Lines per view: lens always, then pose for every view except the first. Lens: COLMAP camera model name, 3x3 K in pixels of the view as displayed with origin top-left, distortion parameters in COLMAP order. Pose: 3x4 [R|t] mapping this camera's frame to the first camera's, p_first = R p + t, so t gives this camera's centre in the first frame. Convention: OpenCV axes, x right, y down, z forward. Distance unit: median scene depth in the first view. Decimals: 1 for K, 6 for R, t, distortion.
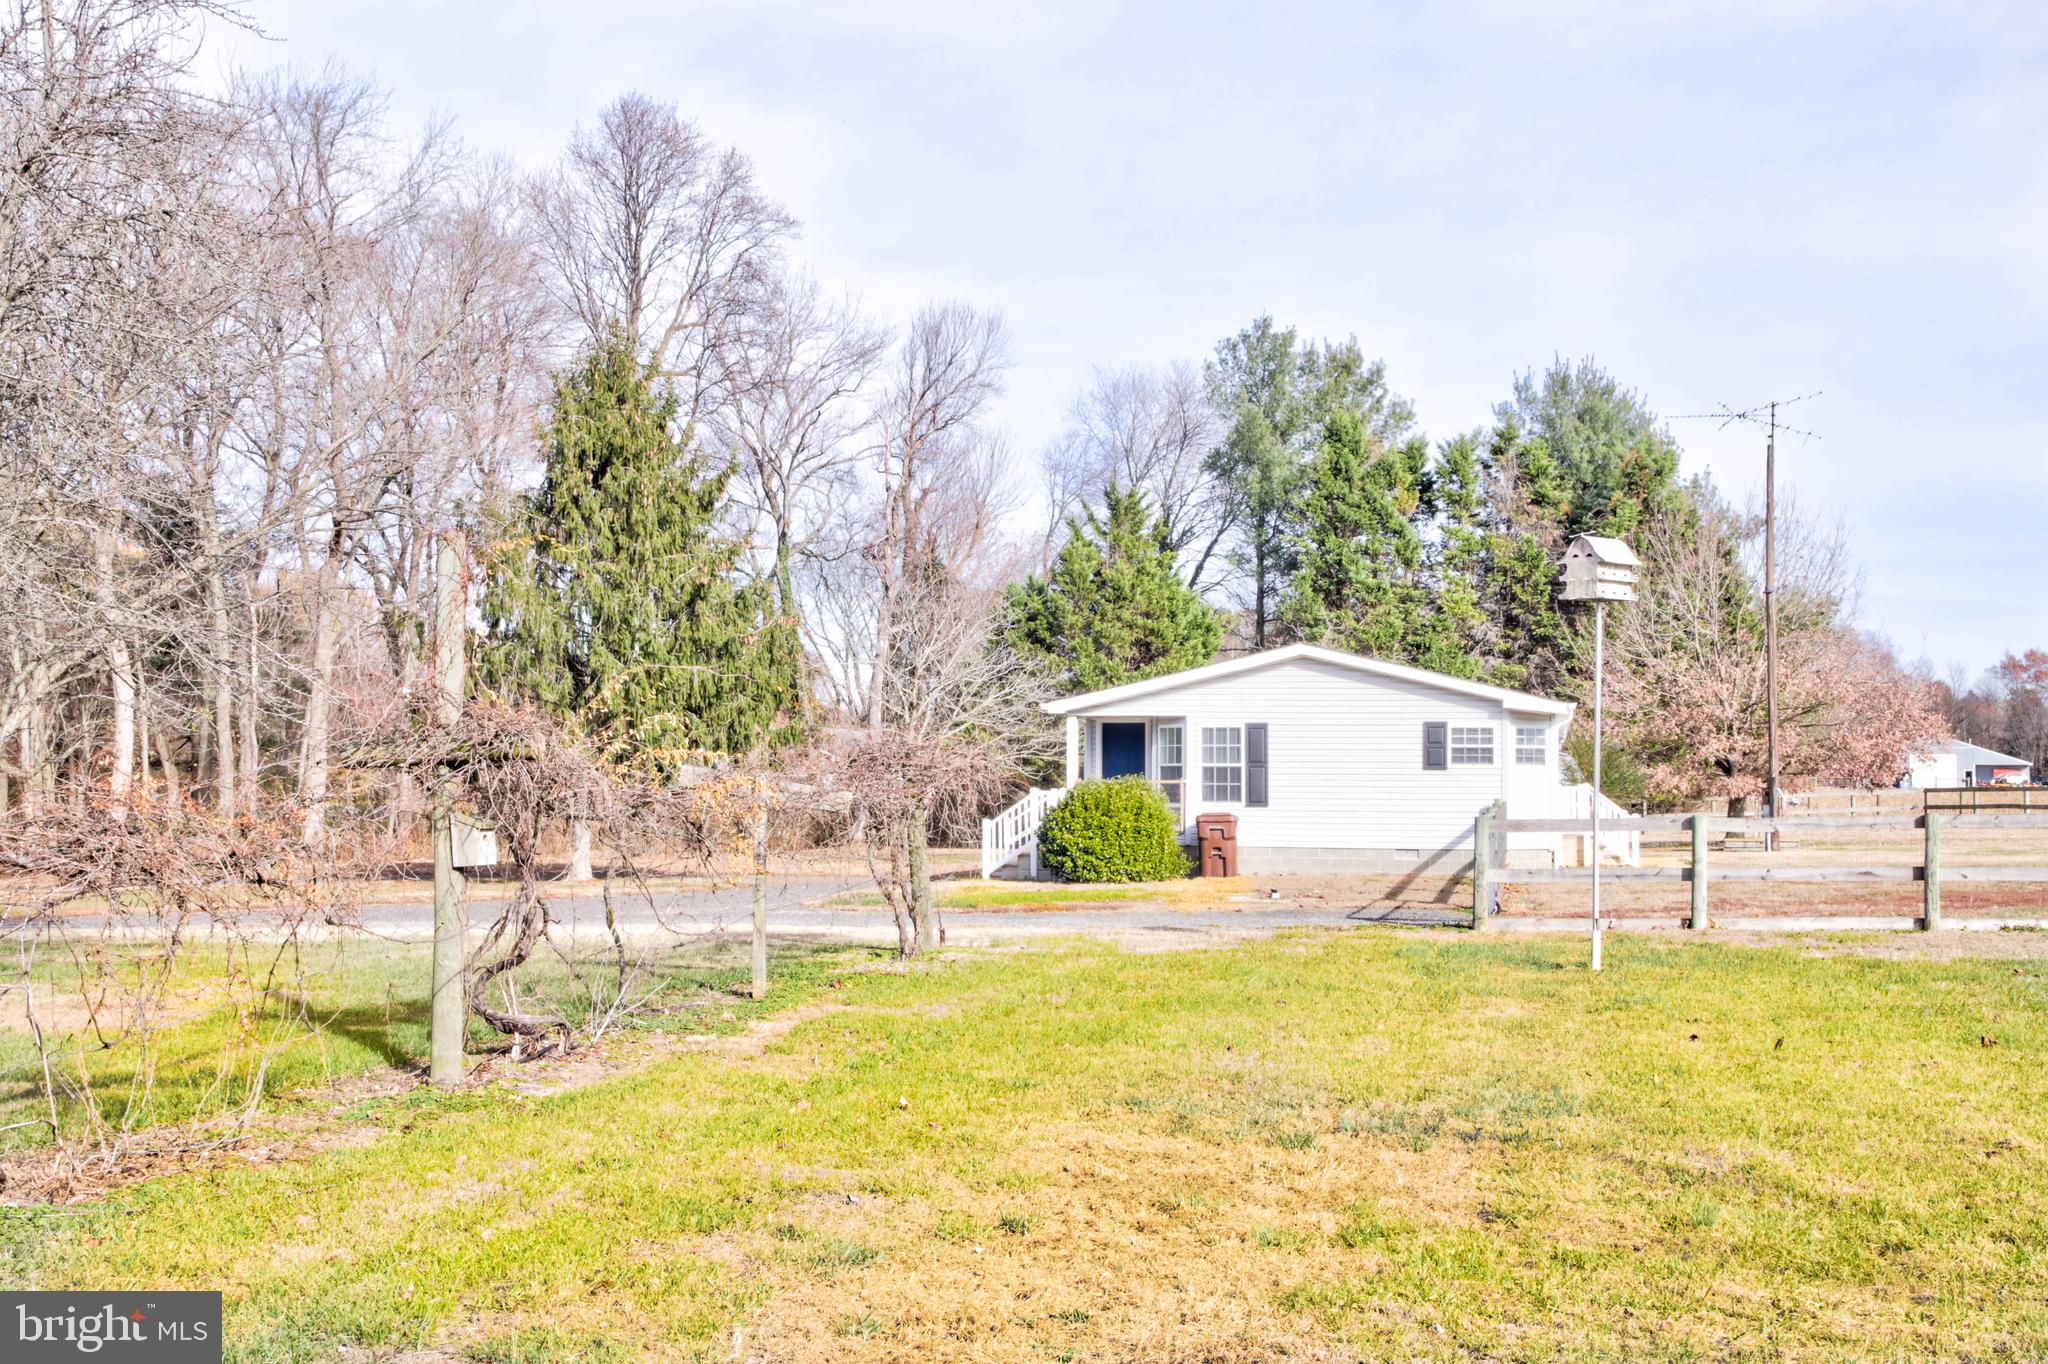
lens RADIAL K [[2173.5, 0, 1024.0], [0, 2173.5, 682.0], [0, 0, 1]] dist [-0.079387, 0.172849]
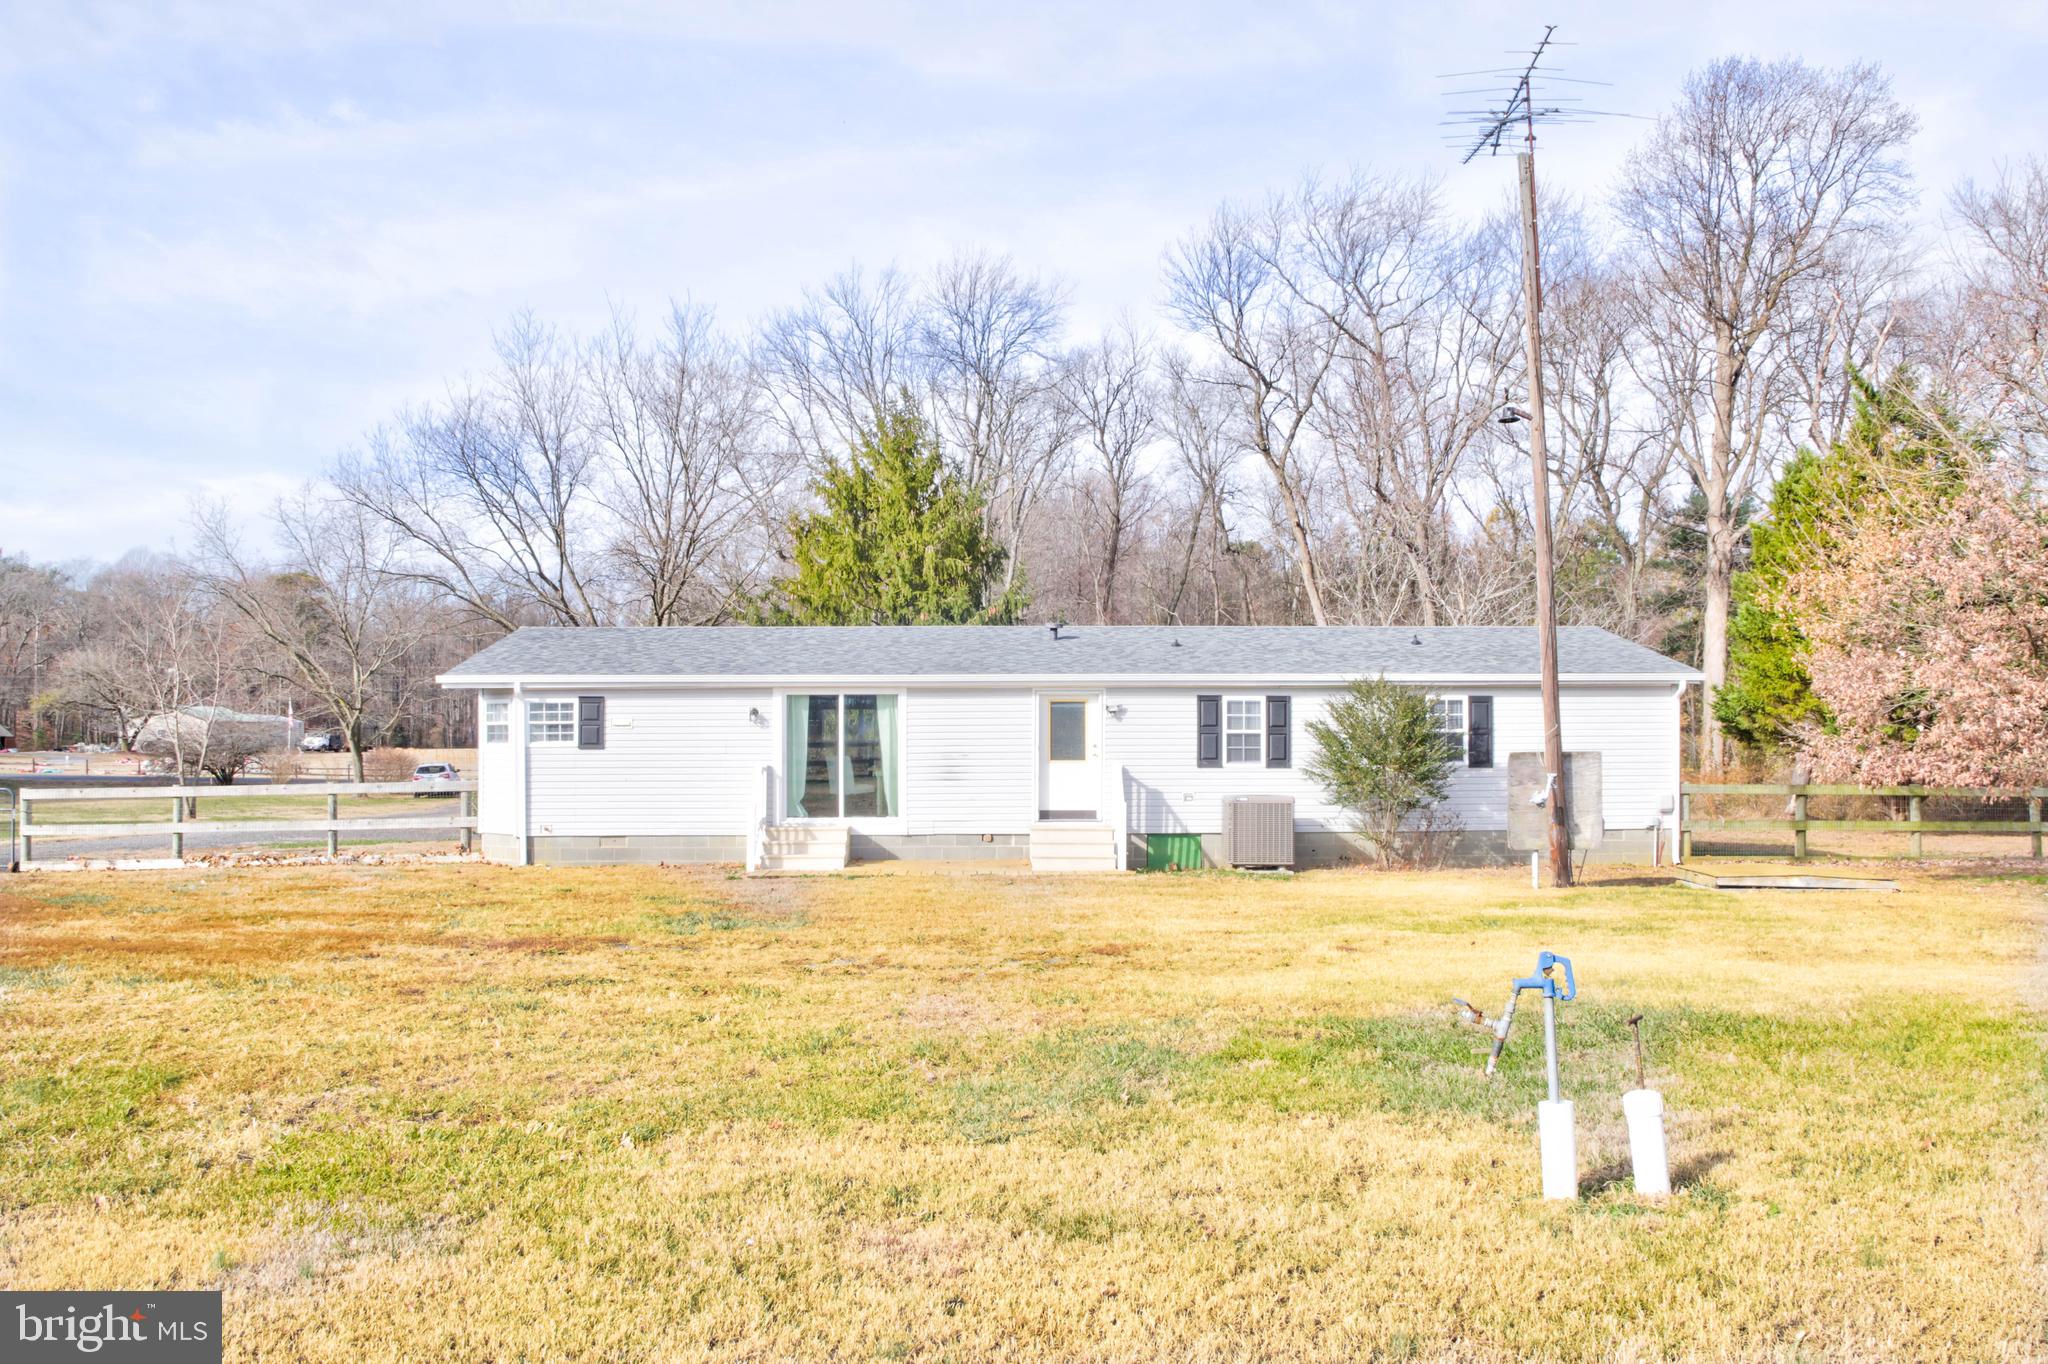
lens RADIAL K [[1649.7, 0, 1024.0], [0, 1649.7, 682.0], [0, 0, 1]] dist [-0.107865, 0.122862]
pose [[0.264956, -0.043607, -0.963274, 0.941780], [0.049443, 0.998277, -0.031592, 0.044308], [0.962992, -0.039257, 0.266656, 1.003624]]
